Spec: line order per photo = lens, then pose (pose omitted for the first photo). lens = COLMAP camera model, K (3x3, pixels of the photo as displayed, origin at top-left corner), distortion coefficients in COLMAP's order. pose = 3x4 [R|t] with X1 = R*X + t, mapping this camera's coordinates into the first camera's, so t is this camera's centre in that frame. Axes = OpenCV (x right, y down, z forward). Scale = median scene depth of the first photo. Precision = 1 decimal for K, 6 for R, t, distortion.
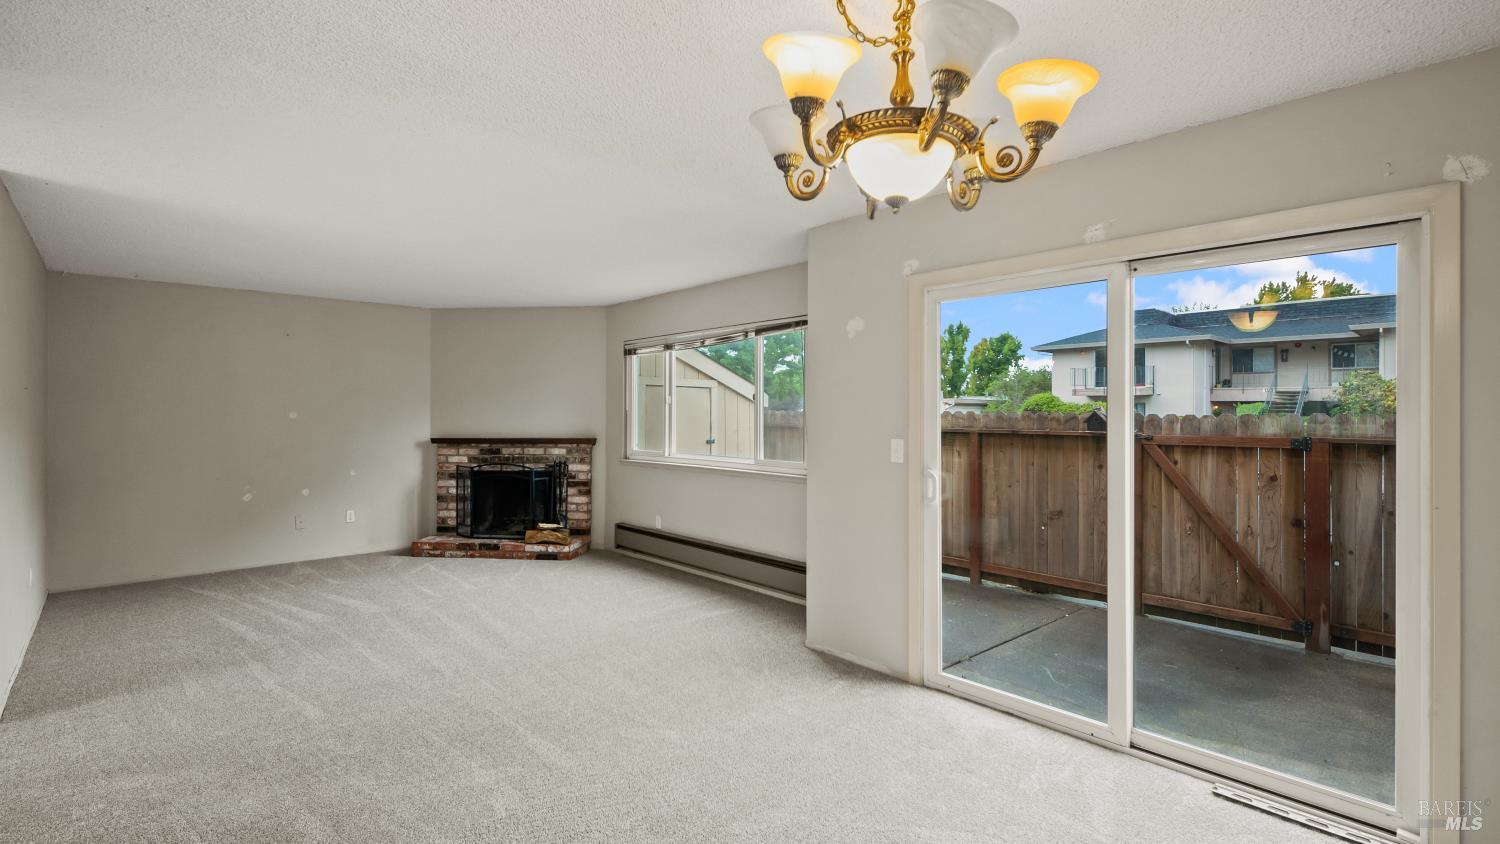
lens RADIAL K [[689.9, 0, 754.8], [0, 689.9, 413.2], [0, 0, 1]] dist [0.009602, -0.004095]
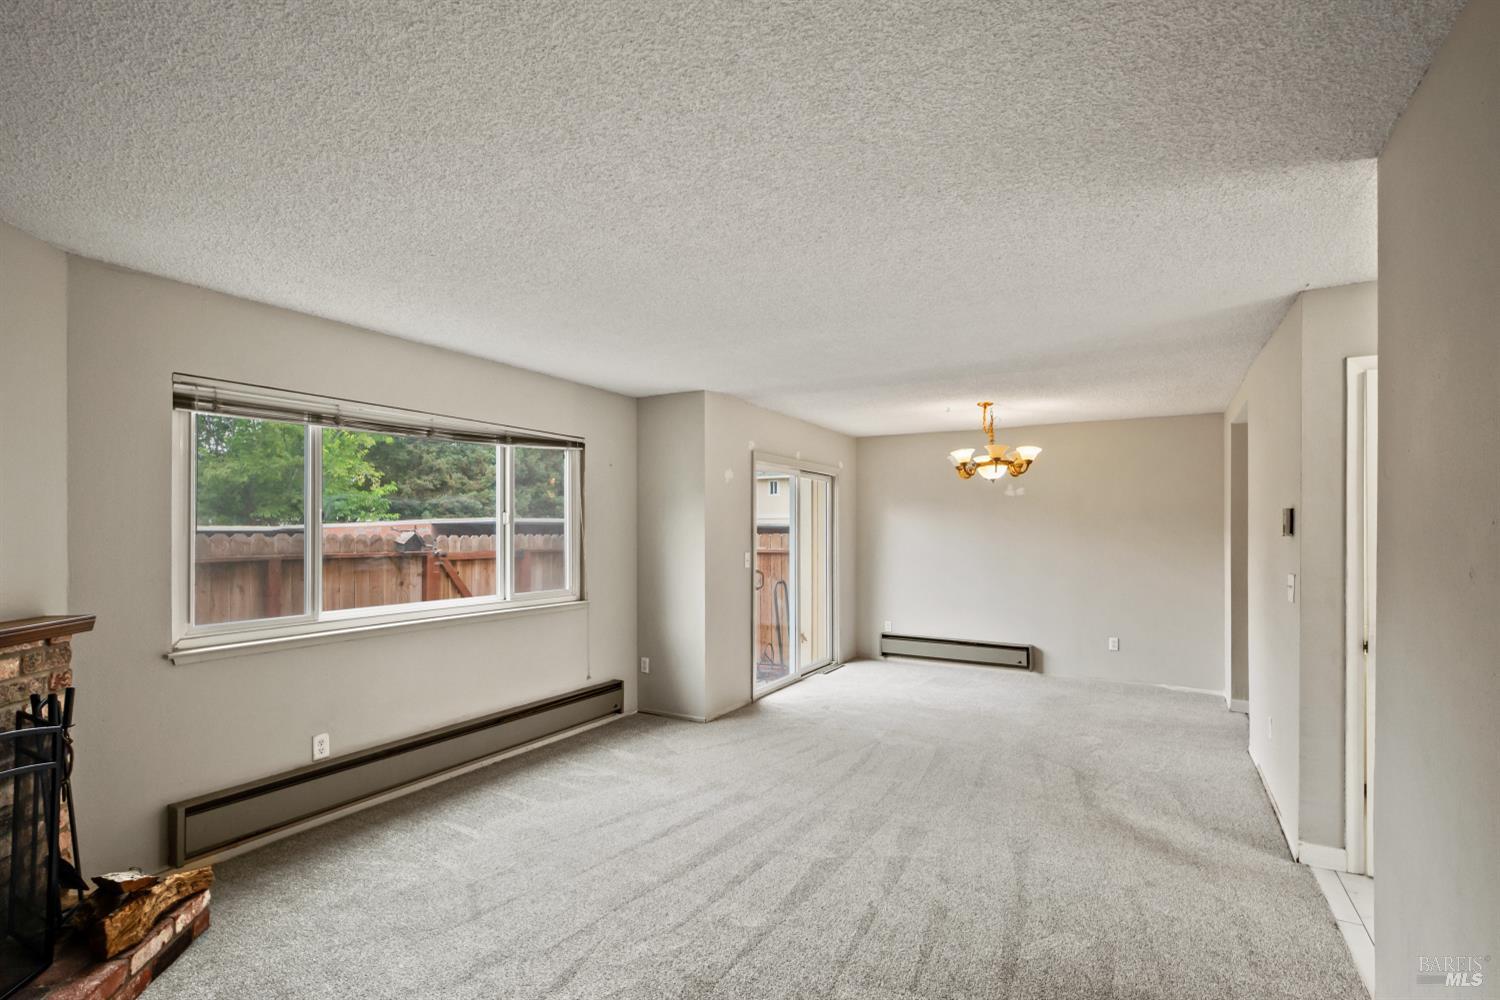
lens RADIAL K [[689.0, 0, 733.3], [0, 689.0, 521.2], [0, 0, 1]] dist [0.001199, -0.000072]
pose [[-0.274448, 0.010539, 0.961544, -0.792558], [0.002701, 0.999944, -0.010189, -0.010916], [-0.961598, -0.000200, -0.274461, 0.895021]]
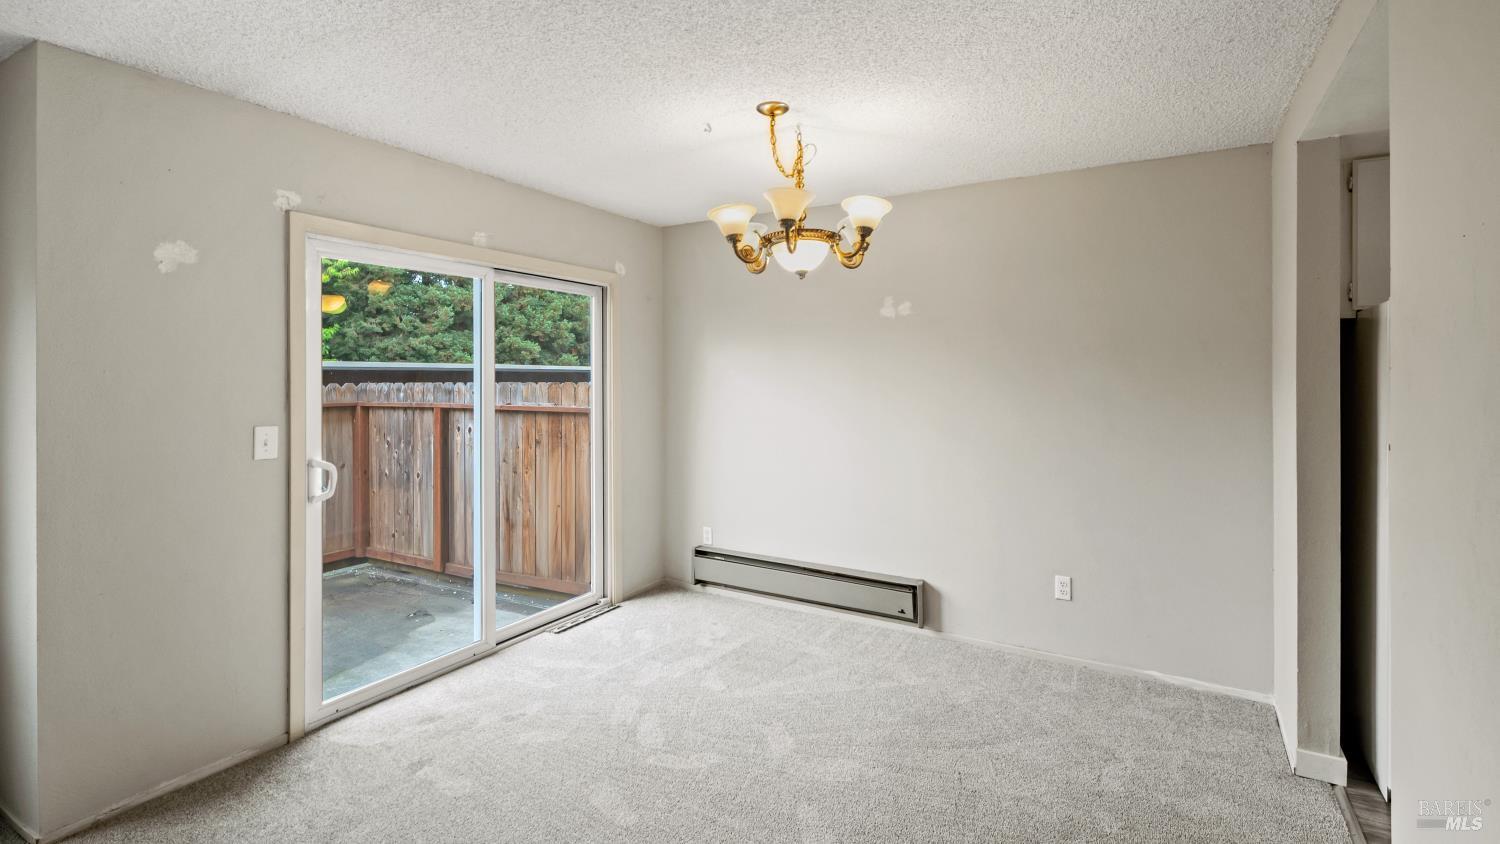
lens RADIAL K [[689.9, 0, 745.4], [0, 689.9, 375.6], [0, 0, 1]] dist [0.009602, -0.004095]
pose [[-0.281143, -0.000218, 0.959666, -0.395503], [0.004688, 0.999988, 0.001601, -0.009398], [-0.959654, 0.004949, -0.281139, 0.439858]]
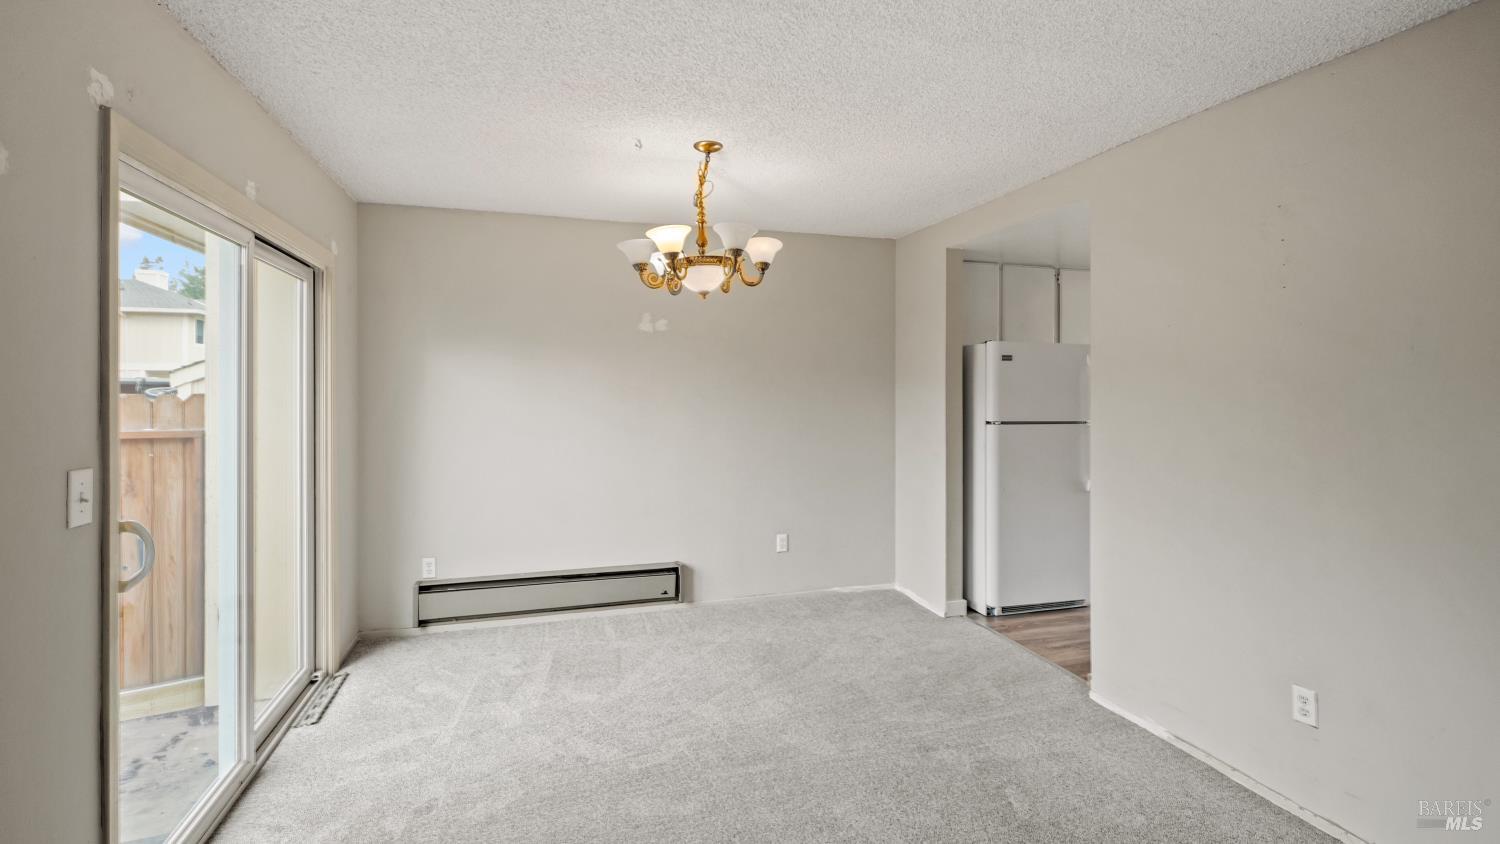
lens RADIAL K [[689.9, 0, 749.0], [0, 689.9, 381.2], [0, 0, 1]] dist [0.009602, -0.004095]
pose [[-0.897438, 0.005391, 0.441109, -0.218312], [0.004907, 0.999985, -0.002239, -0.008662], [-0.441114, 0.000155, -0.897451, 0.737832]]
